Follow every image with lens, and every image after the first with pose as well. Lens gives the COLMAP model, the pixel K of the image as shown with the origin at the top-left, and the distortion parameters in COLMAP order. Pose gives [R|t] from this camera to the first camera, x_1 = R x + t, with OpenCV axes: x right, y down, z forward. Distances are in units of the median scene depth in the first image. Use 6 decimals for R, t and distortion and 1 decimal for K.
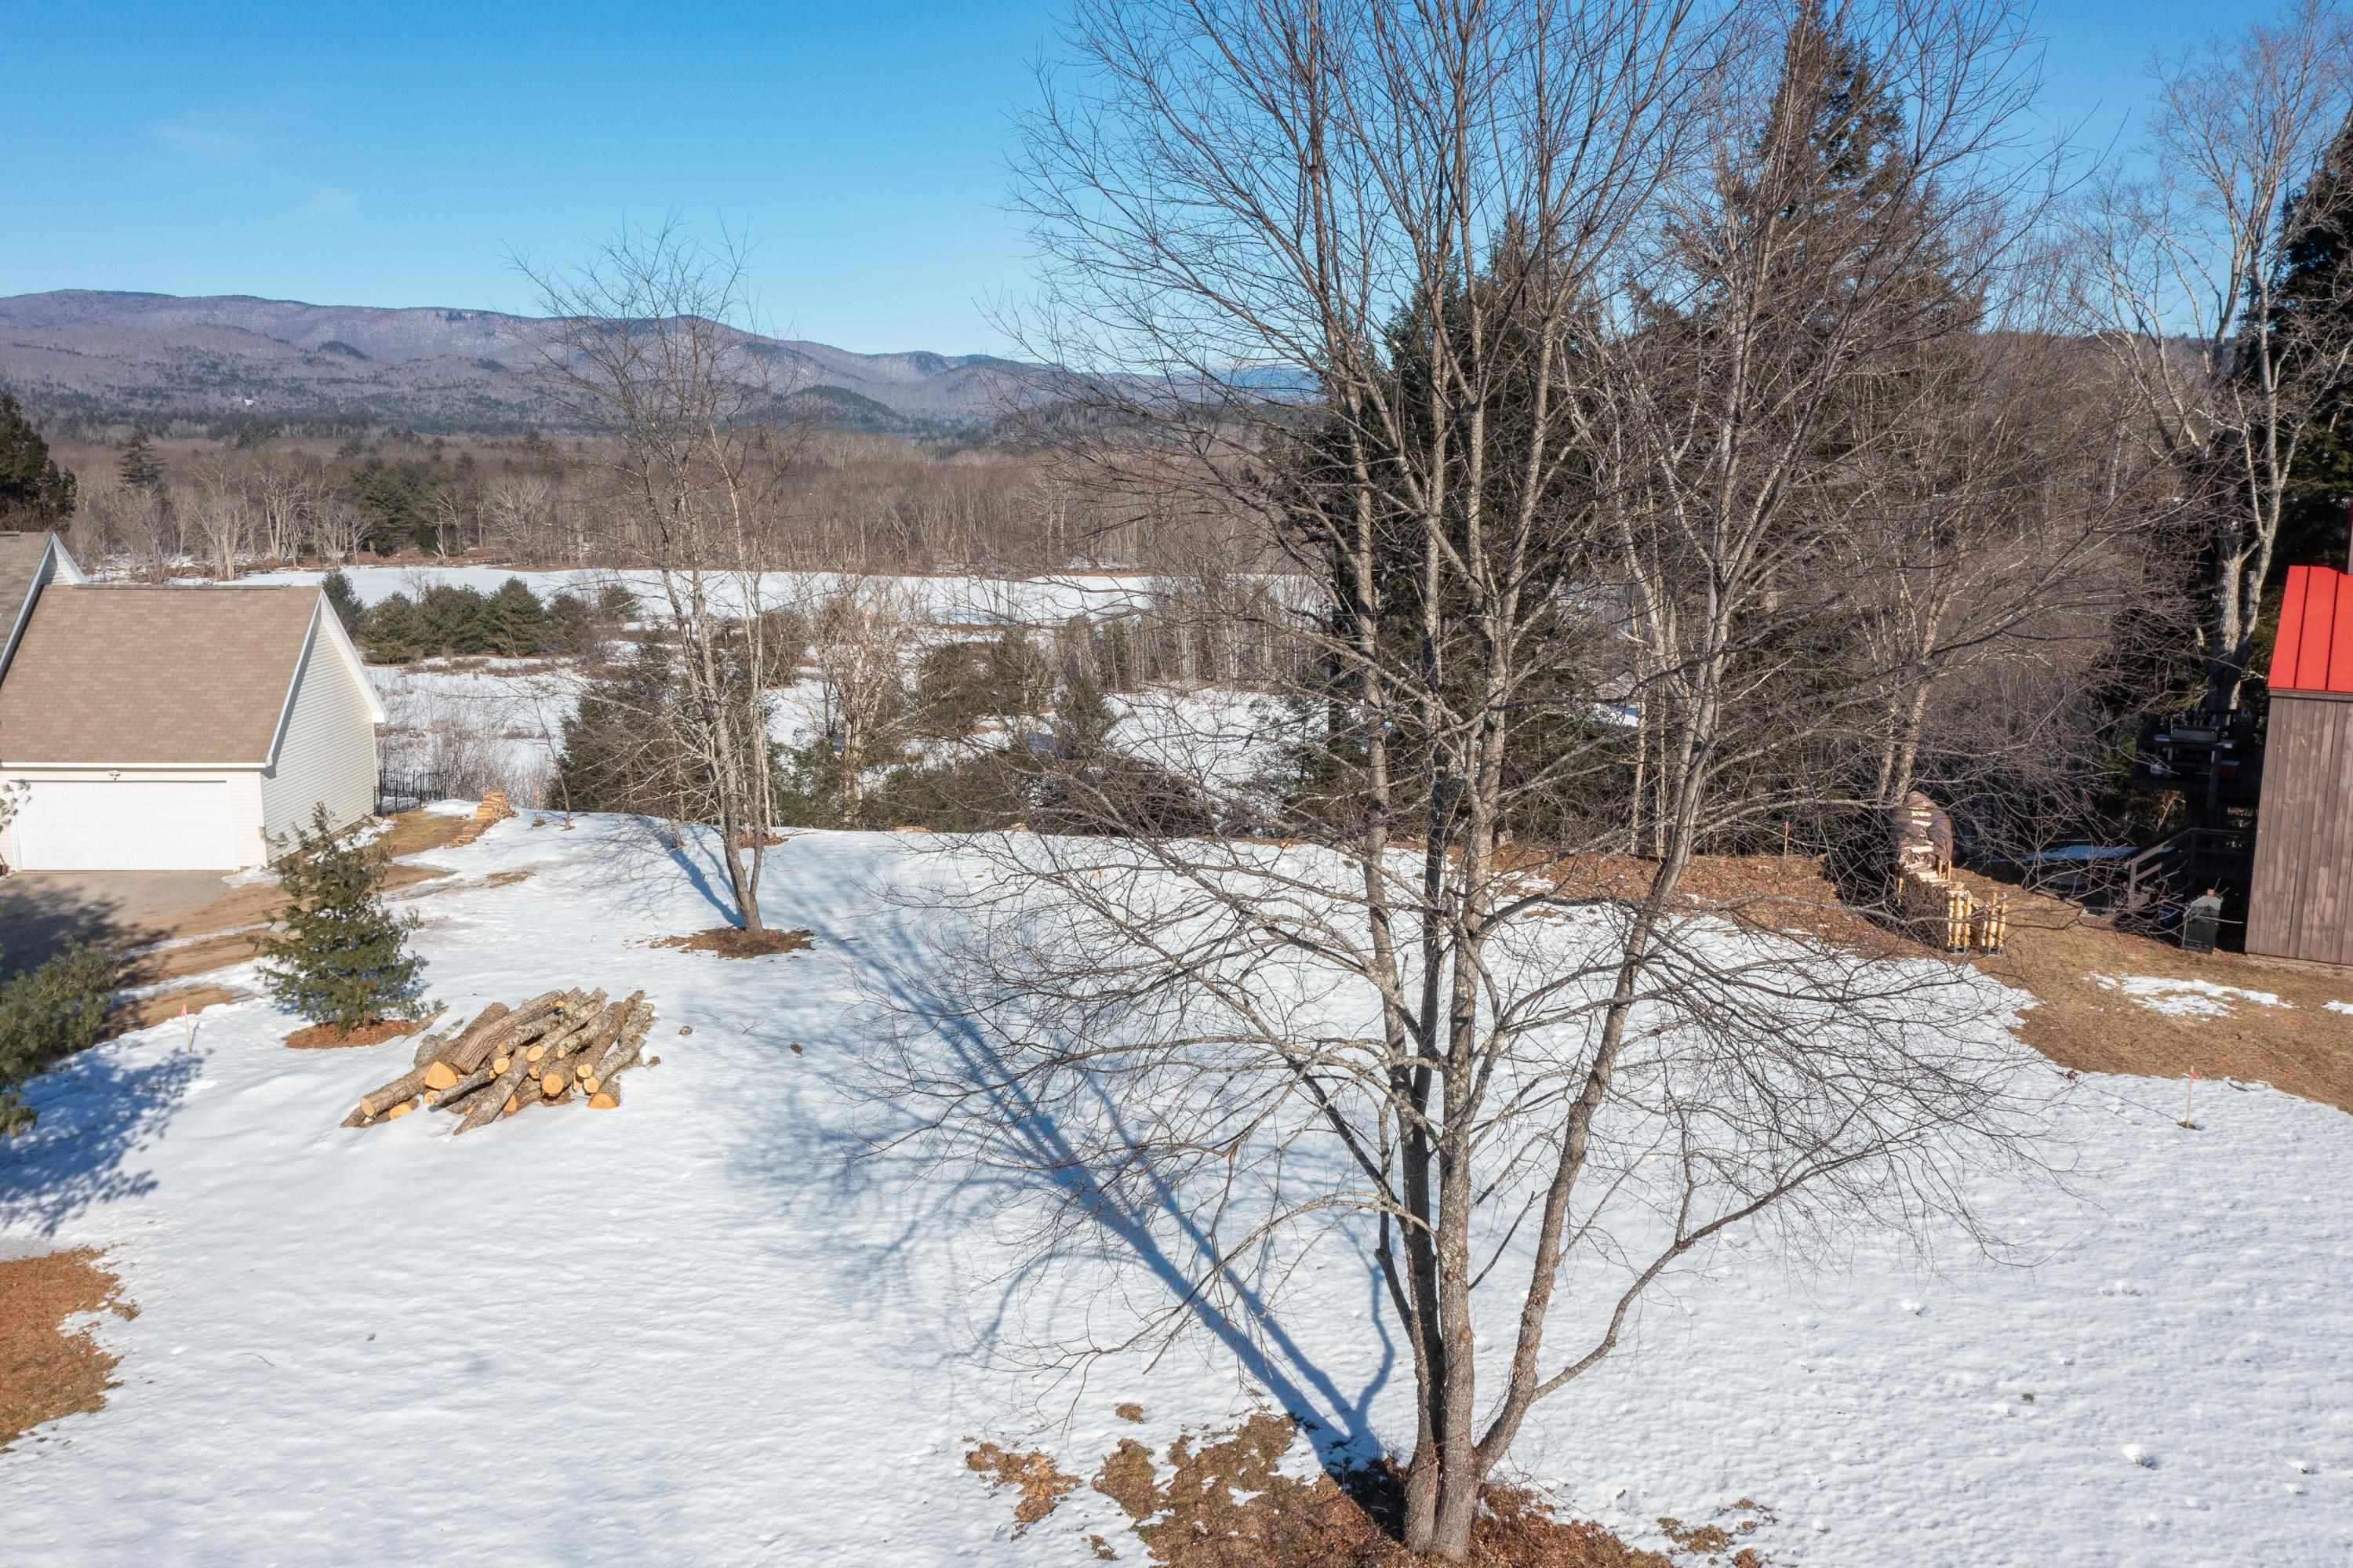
lens RADIAL K [[1898.7, 0, 1176.5], [0, 1898.7, 784.0], [0, 0, 1]] dist [-0.009369, 0.001415]
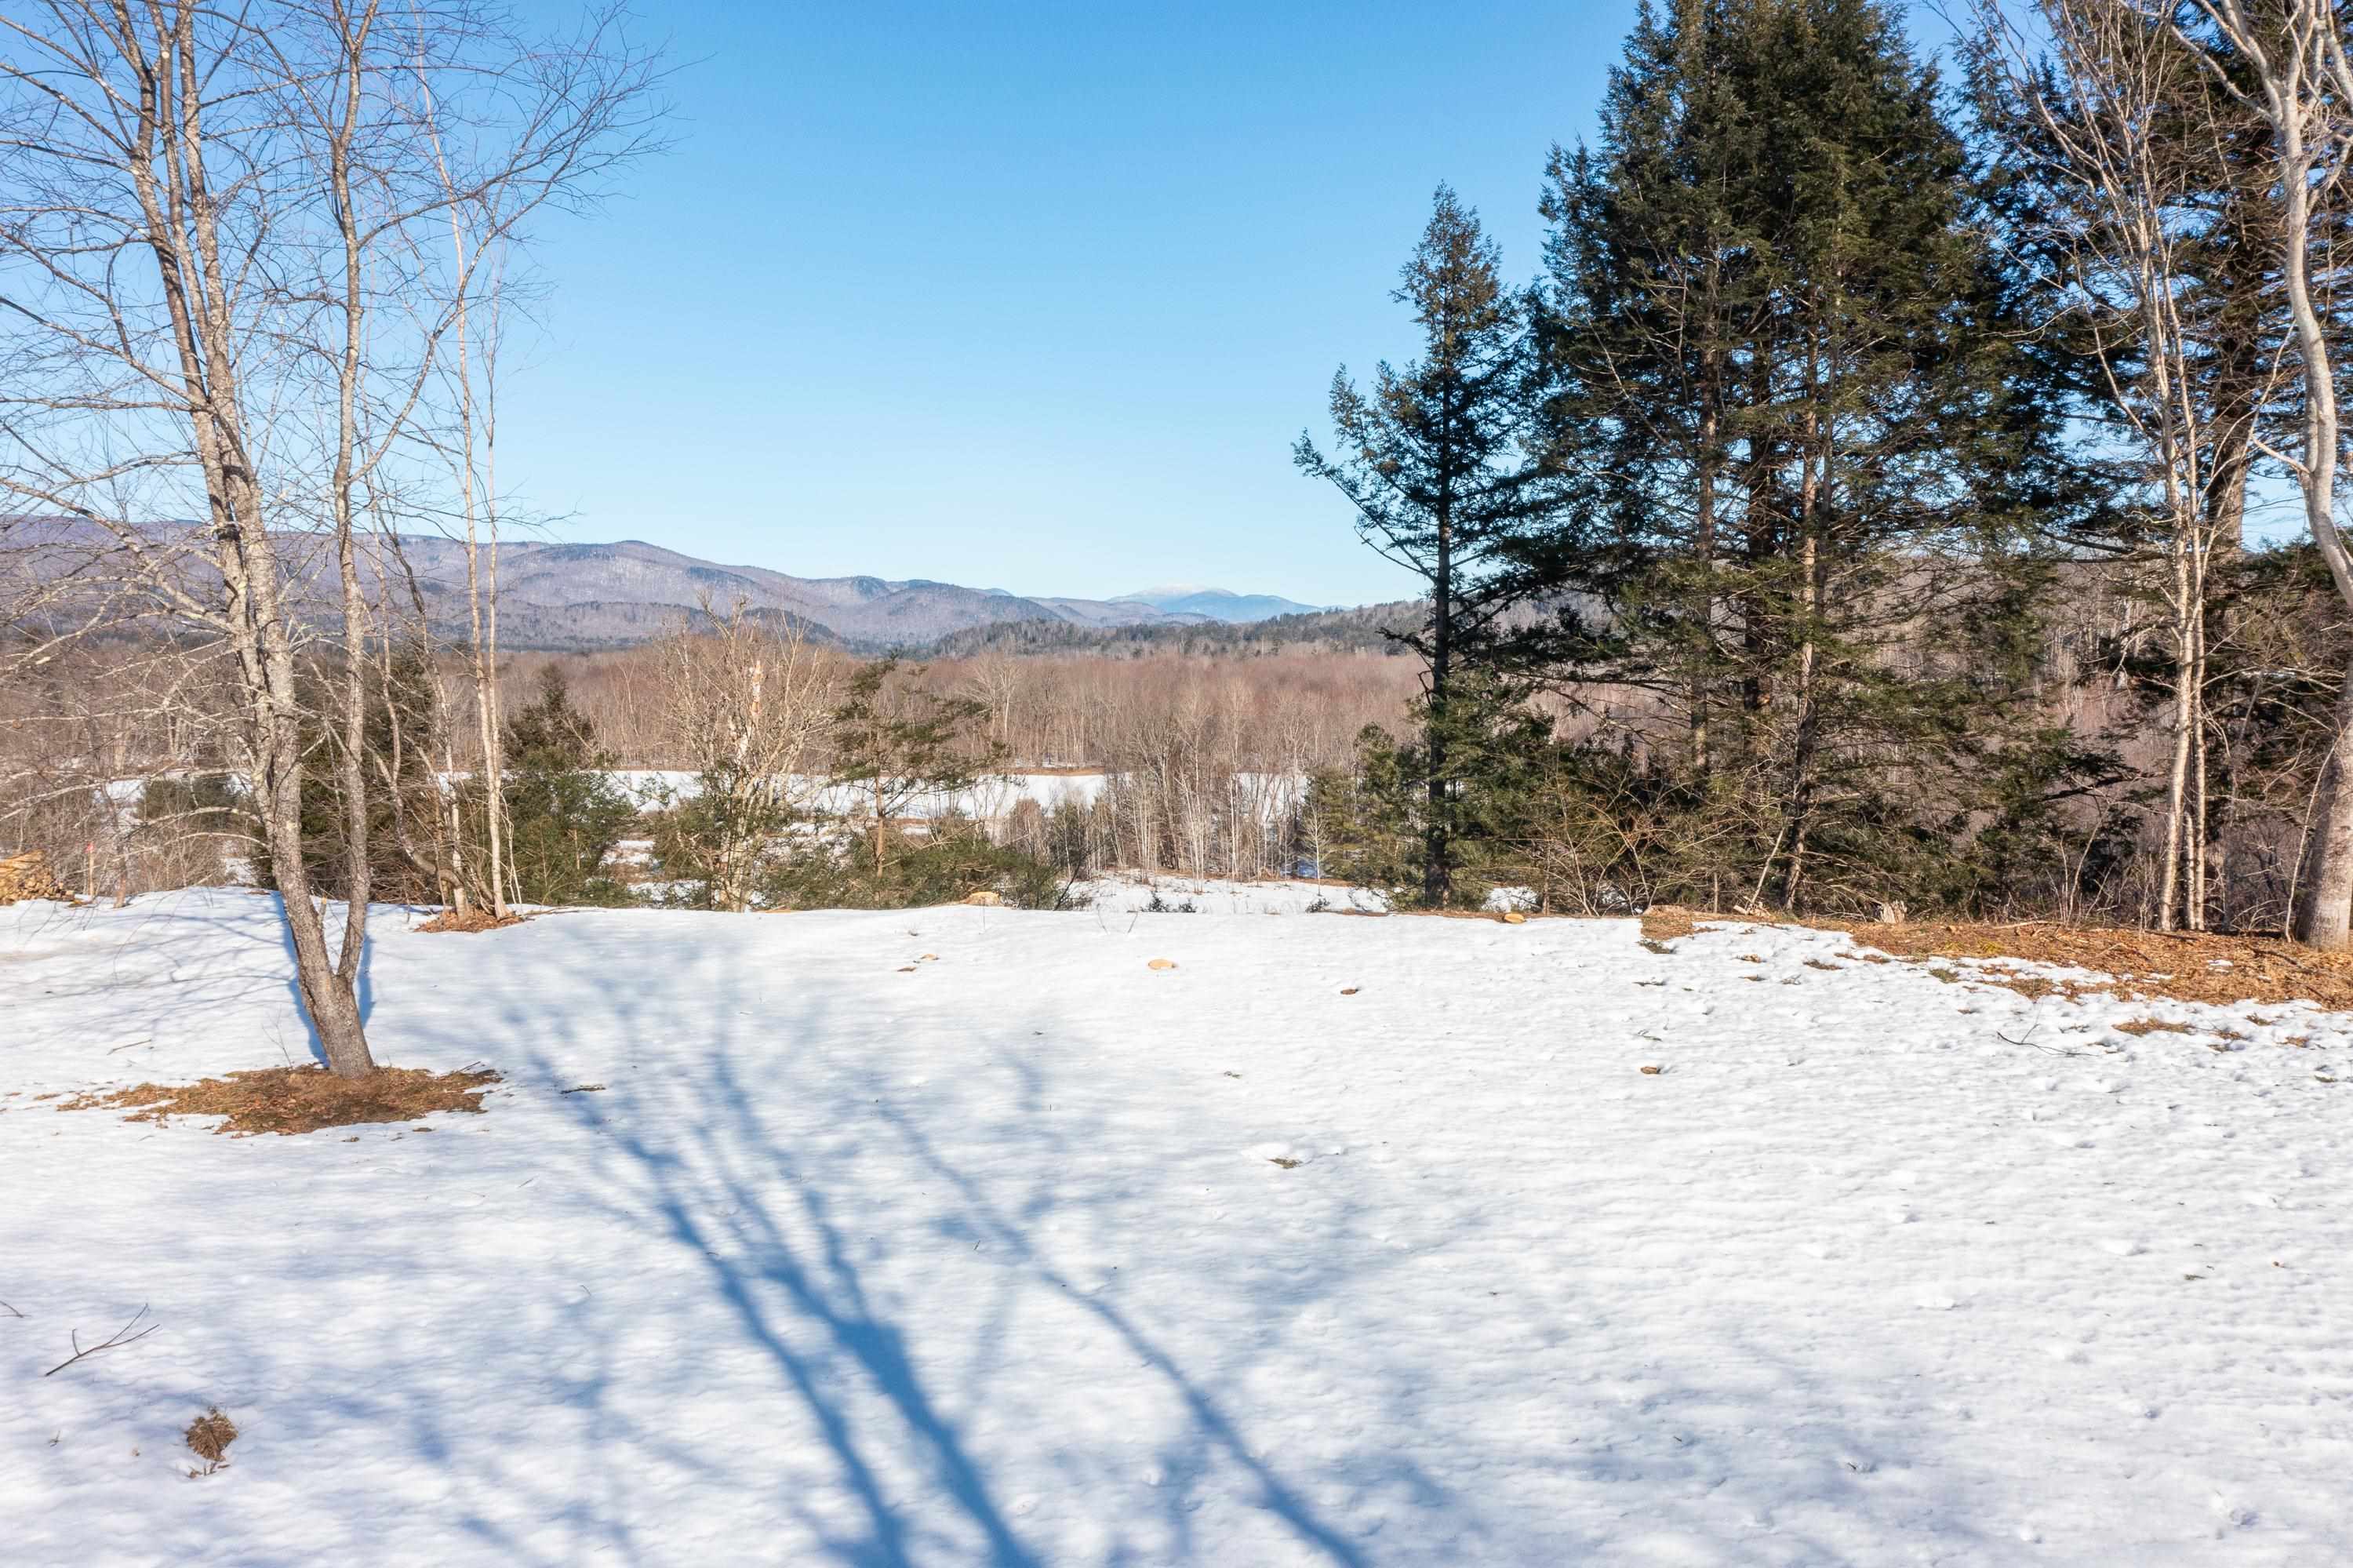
lens RADIAL K [[1876.4, 0, 1173.1], [0, 1876.4, 769.4], [0, 0, 1]] dist [-0.016074, 0.004945]
pose [[0.999488, -0.002639, 0.031884, -0.056846], [0.006630, 0.992041, -0.125737, 0.063356], [-0.031299, 0.125884, 0.991551, 0.573125]]
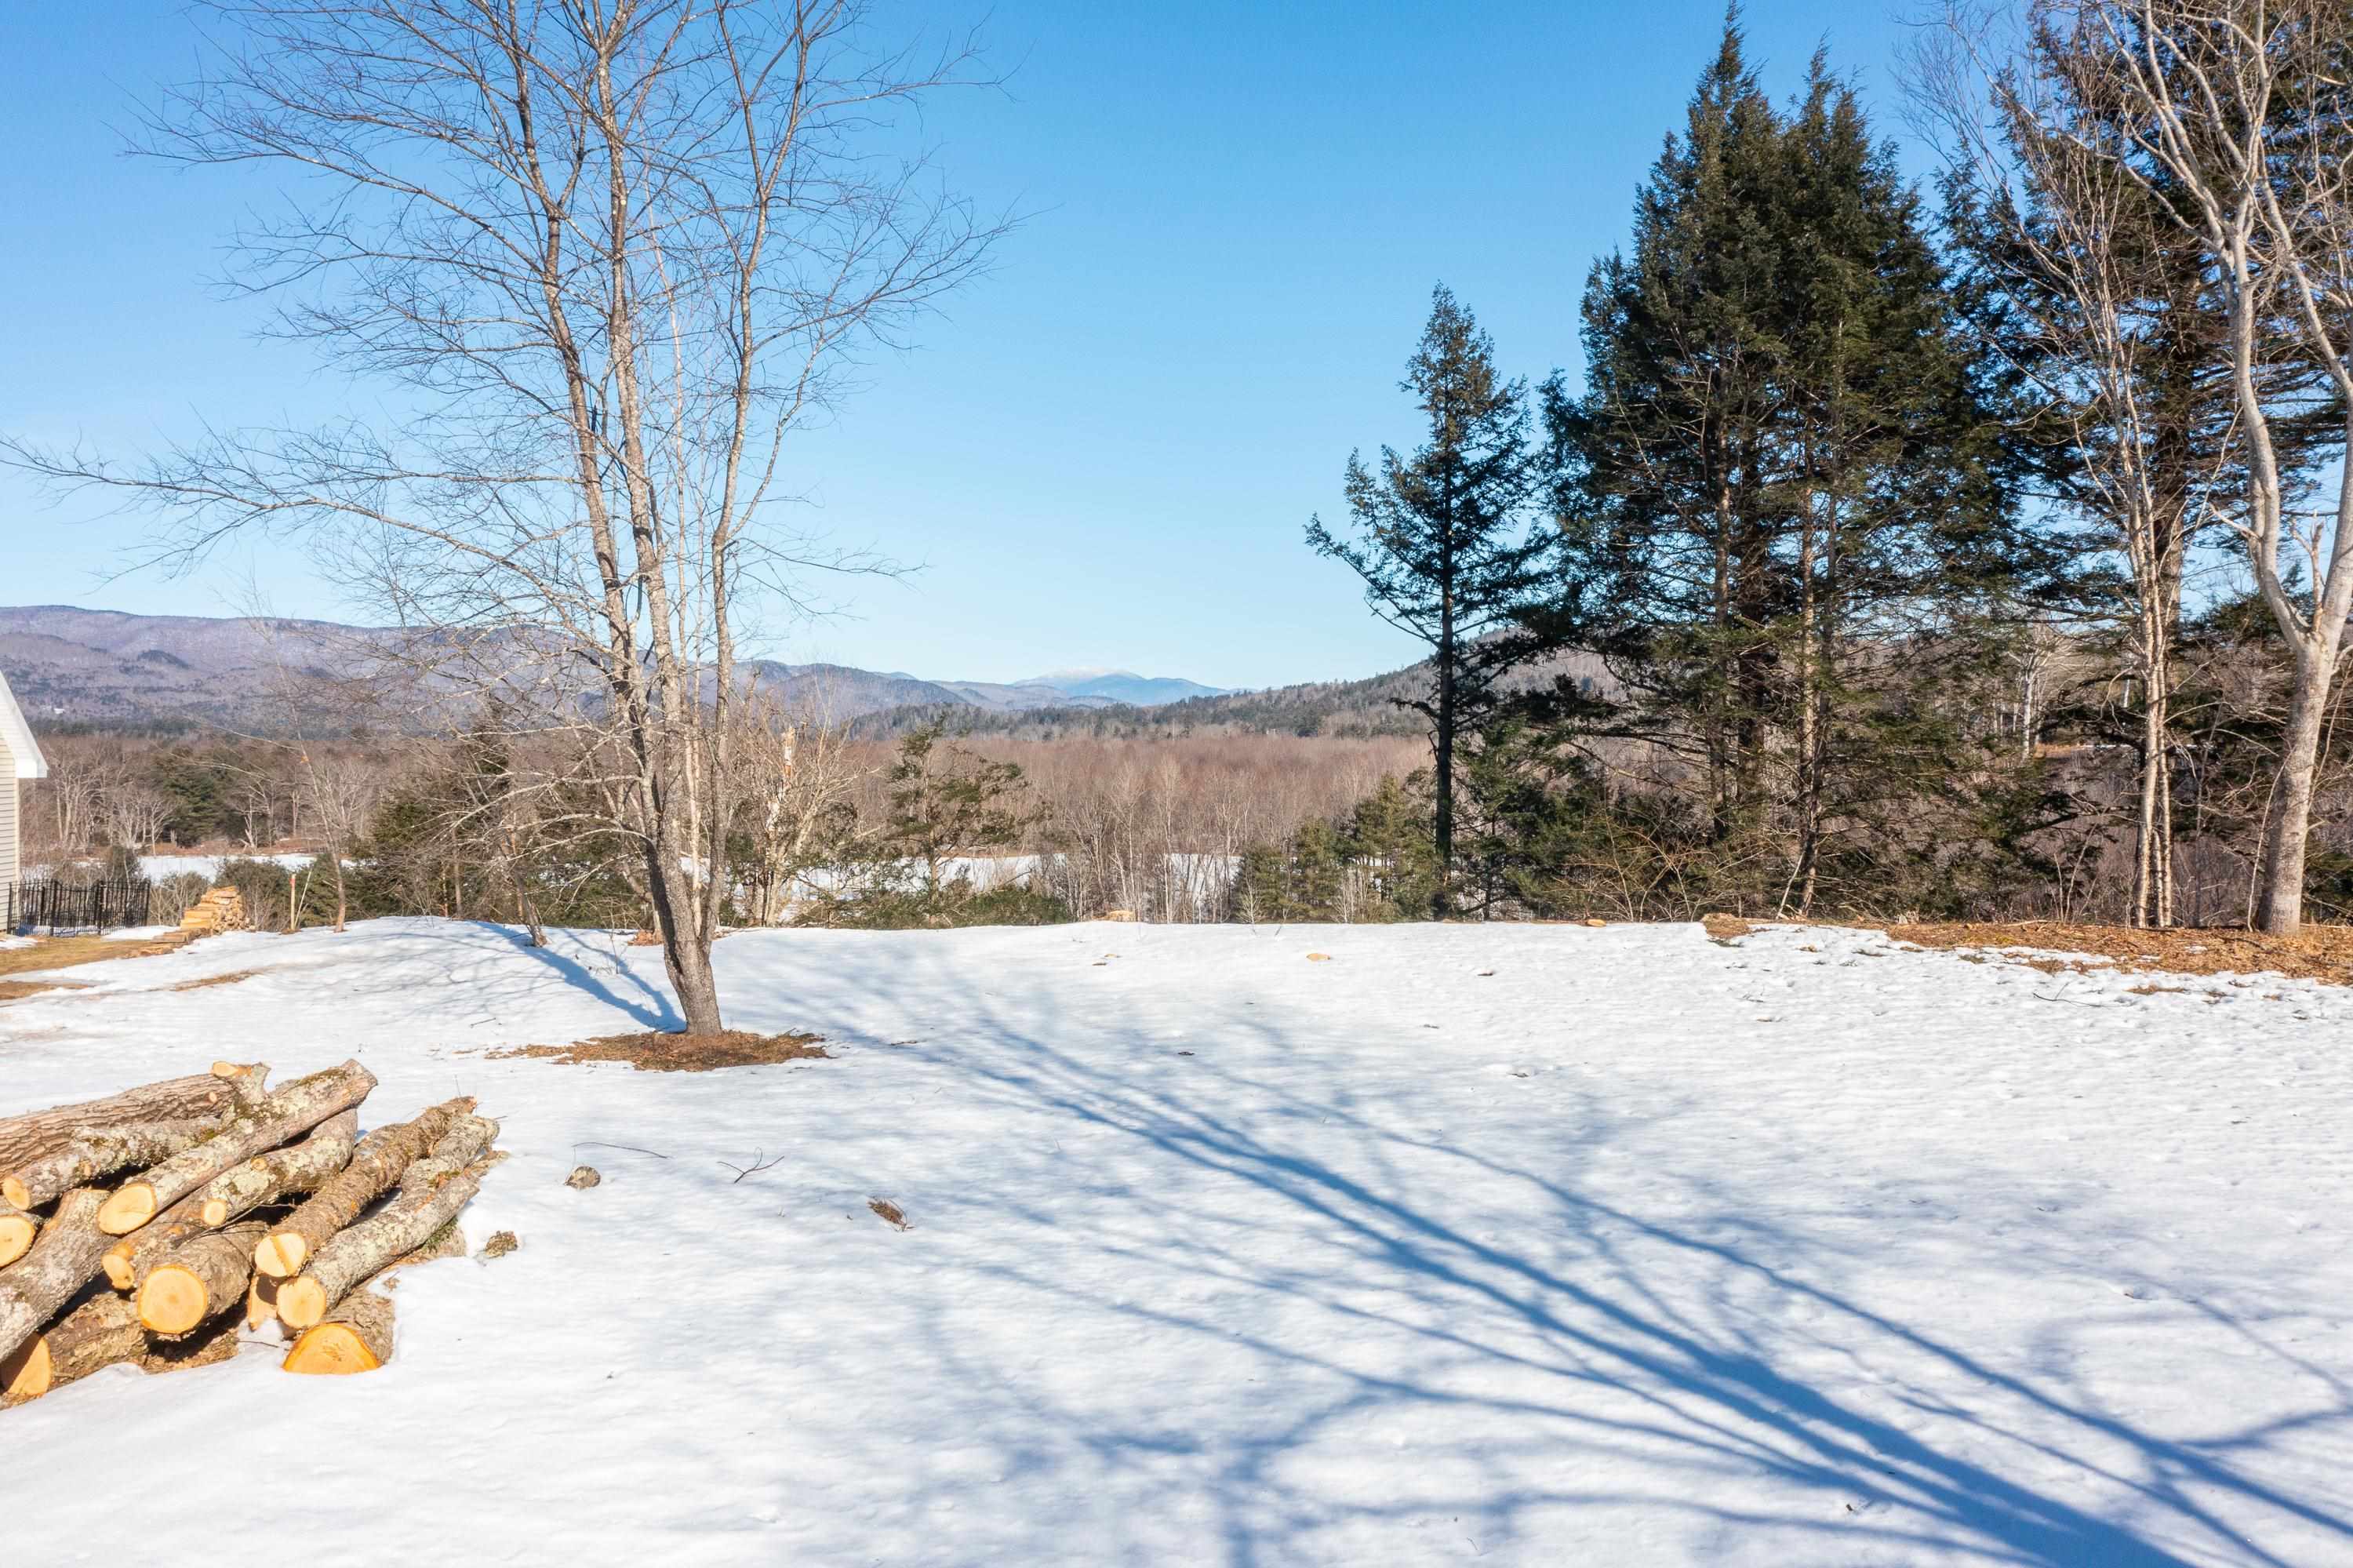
lens RADIAL K [[1899.9, 0, 1170.2], [0, 1899.9, 771.9], [0, 0, 1]] dist [-0.014178, 0.003625]
pose [[0.996677, -0.007716, 0.081090, -0.138585], [0.021309, 0.985535, -0.168127, 0.094062], [-0.078619, 0.169296, 0.982425, 0.487253]]
